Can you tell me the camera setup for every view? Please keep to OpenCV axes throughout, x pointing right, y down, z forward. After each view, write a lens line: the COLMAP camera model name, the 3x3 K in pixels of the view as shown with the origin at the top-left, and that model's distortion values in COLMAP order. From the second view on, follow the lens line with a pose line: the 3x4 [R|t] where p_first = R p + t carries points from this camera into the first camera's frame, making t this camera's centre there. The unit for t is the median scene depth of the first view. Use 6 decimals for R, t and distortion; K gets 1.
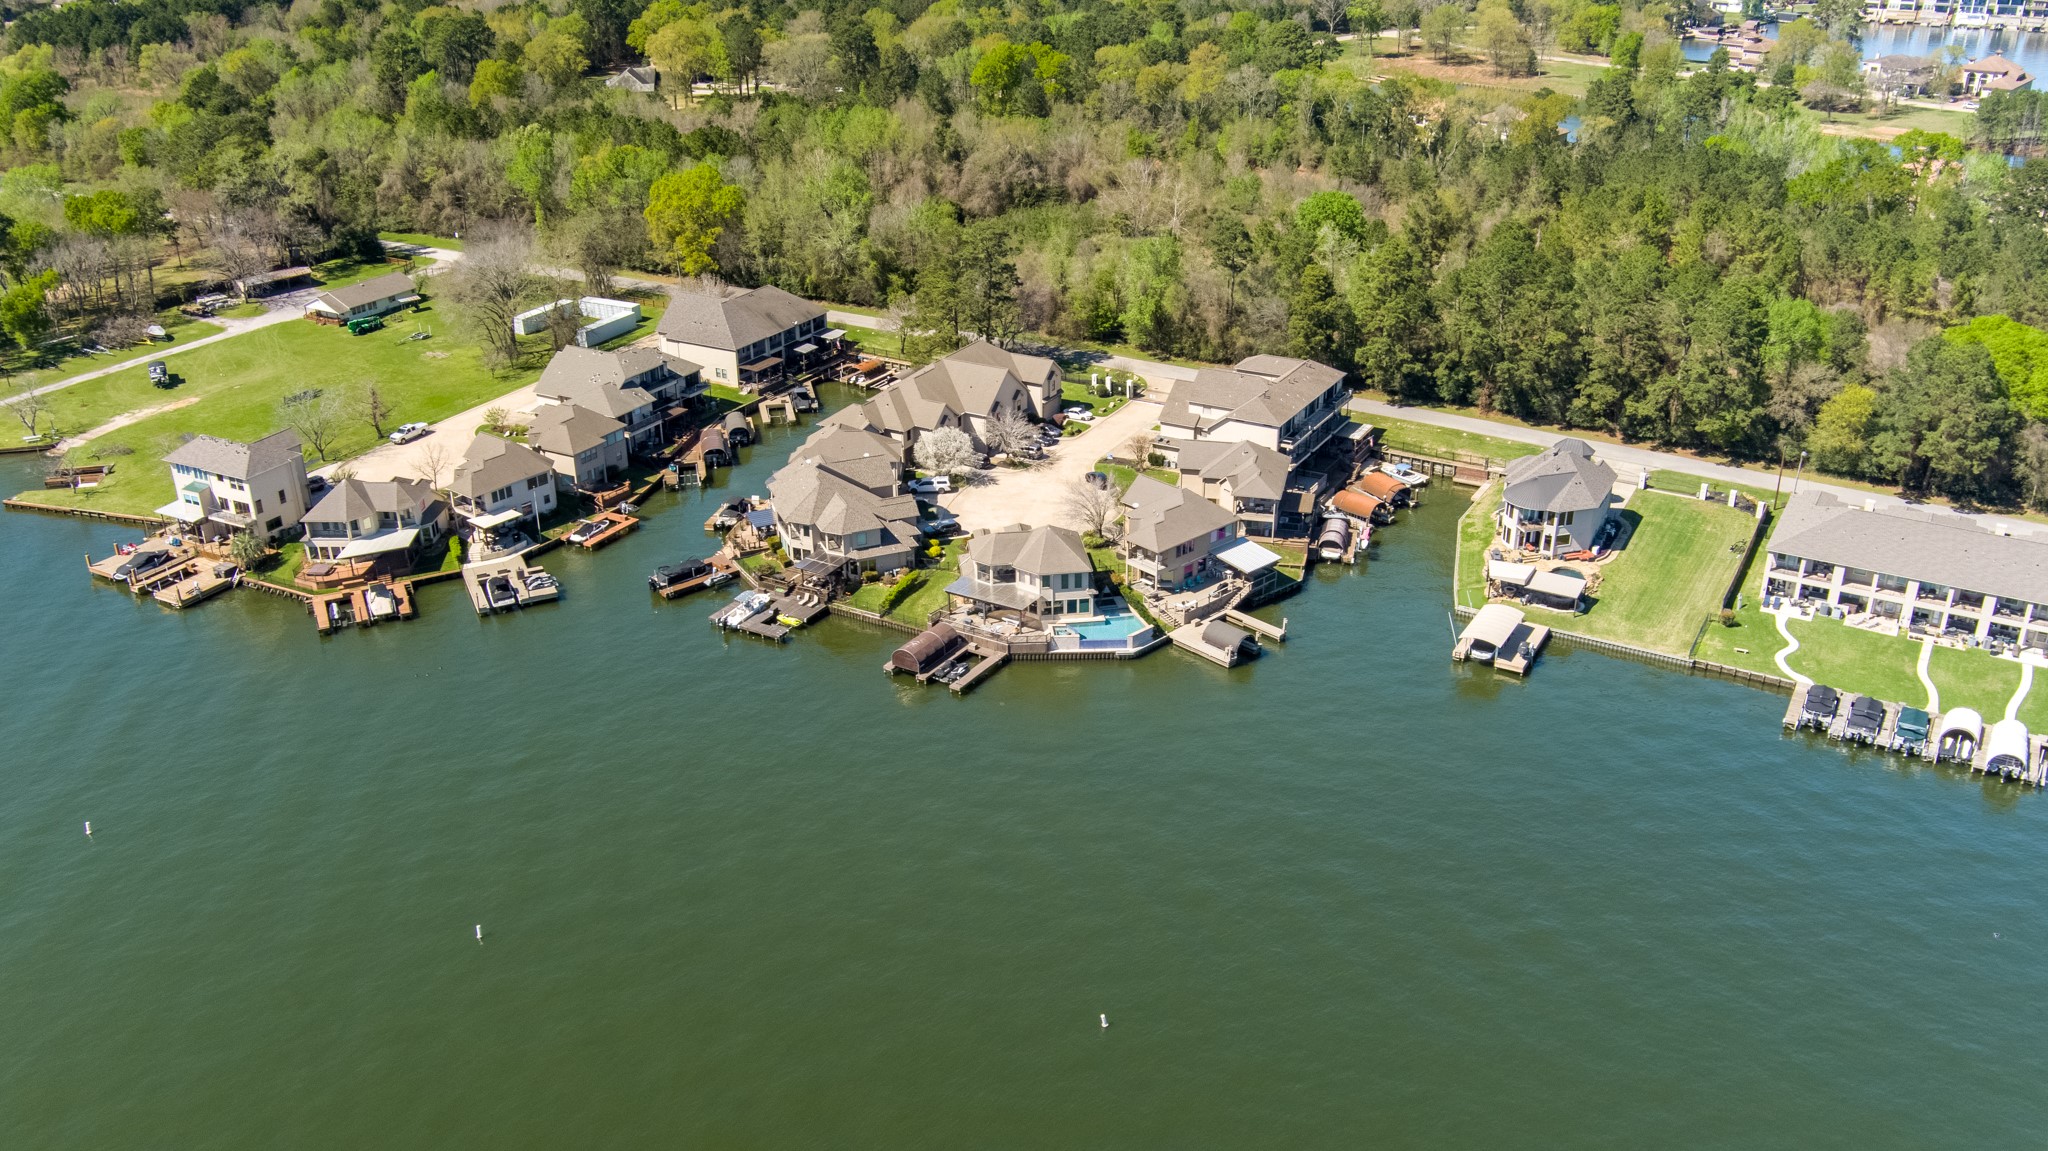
lens RADIAL K [[1669.4, 0, 1024.0], [0, 1669.4, 575.5], [0, 0, 1]] dist [-0.043831, -0.006218]
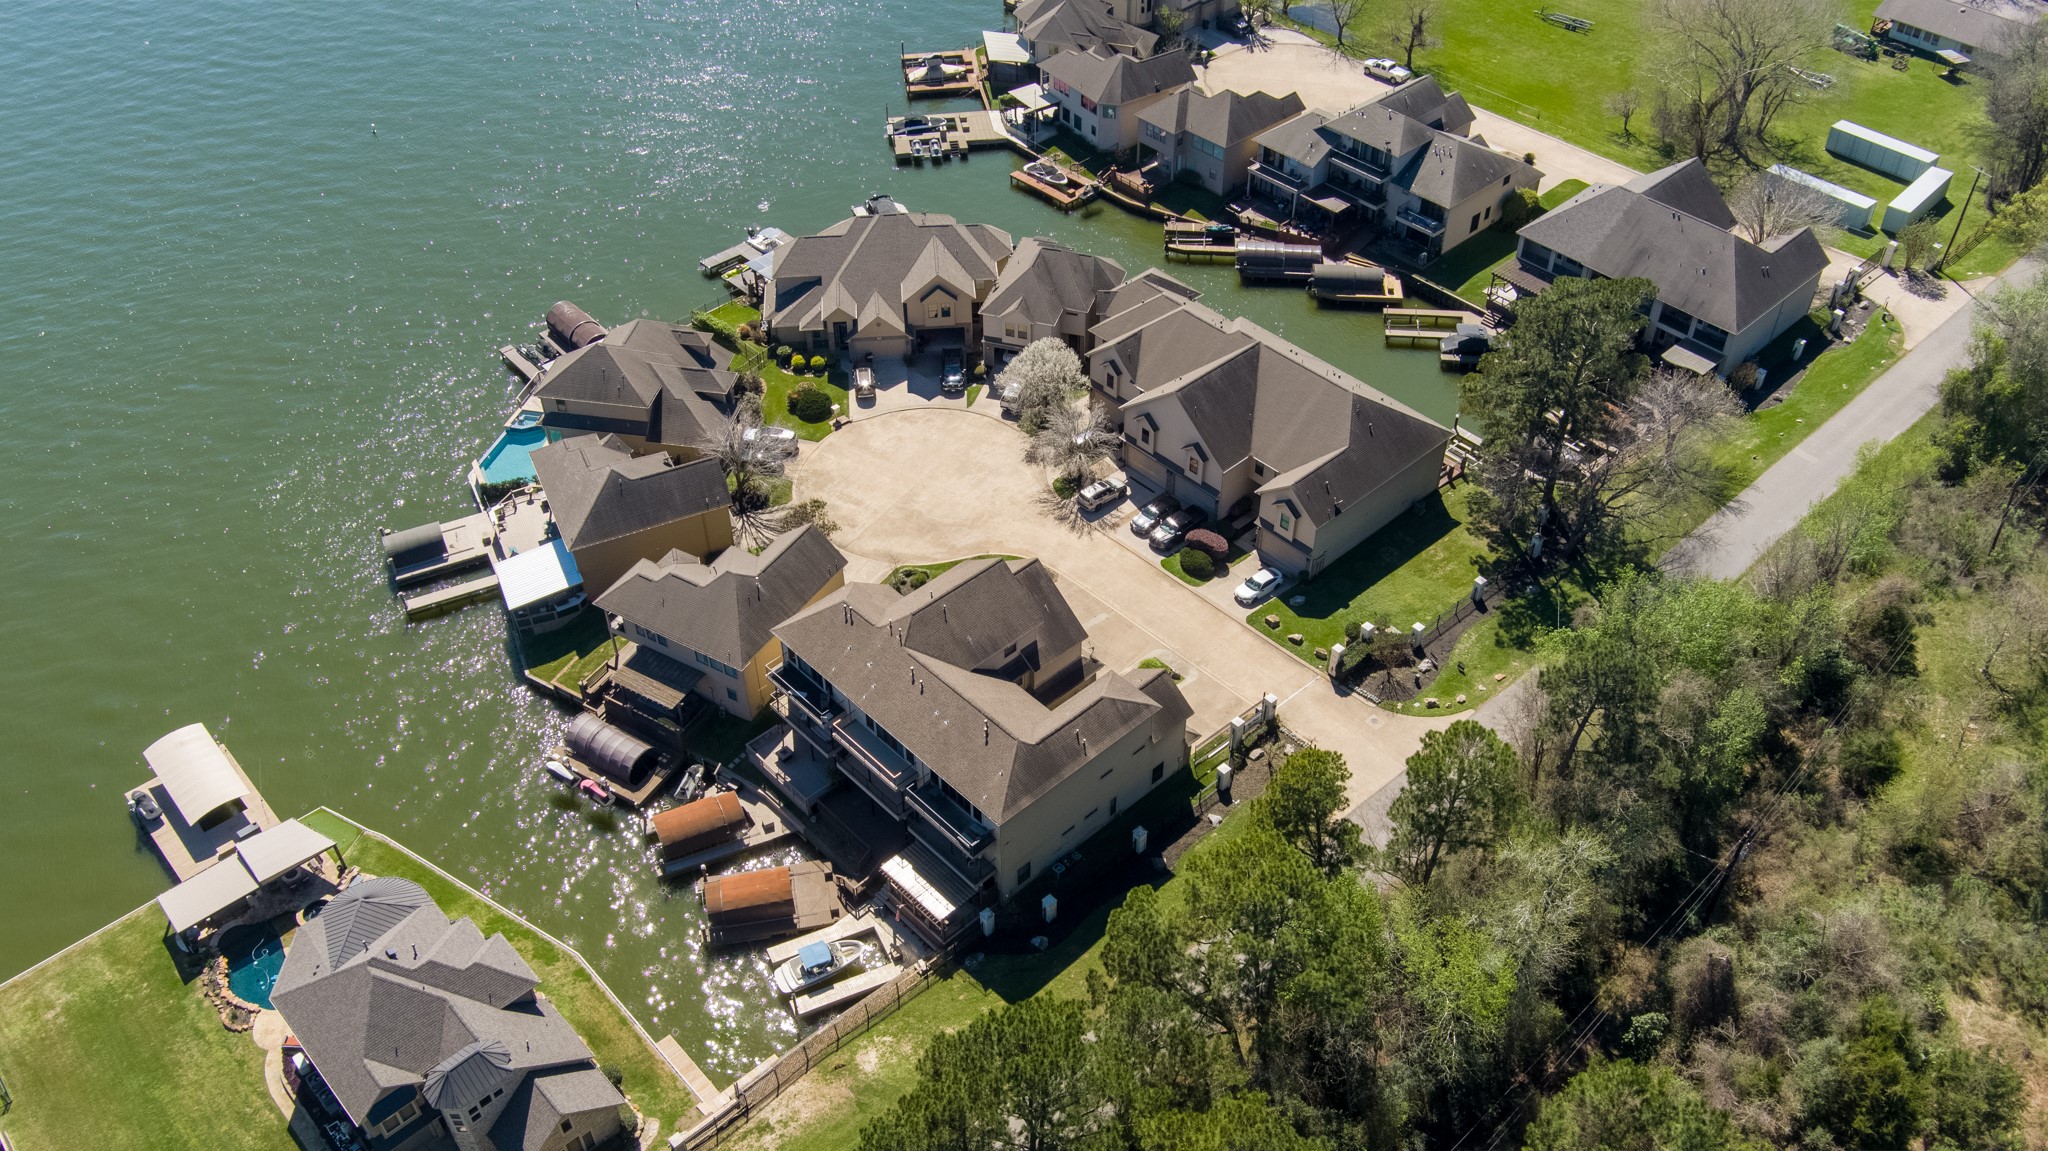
lens RADIAL K [[1669.4, 0, 1024.0], [0, 1669.4, 575.5], [0, 0, 1]] dist [-0.043831, -0.006218]
pose [[-0.284376, 0.660365, -0.695017, 0.500982], [-0.395737, 0.579450, 0.712482, -0.527442], [0.873225, 0.477657, 0.096550, 0.989904]]
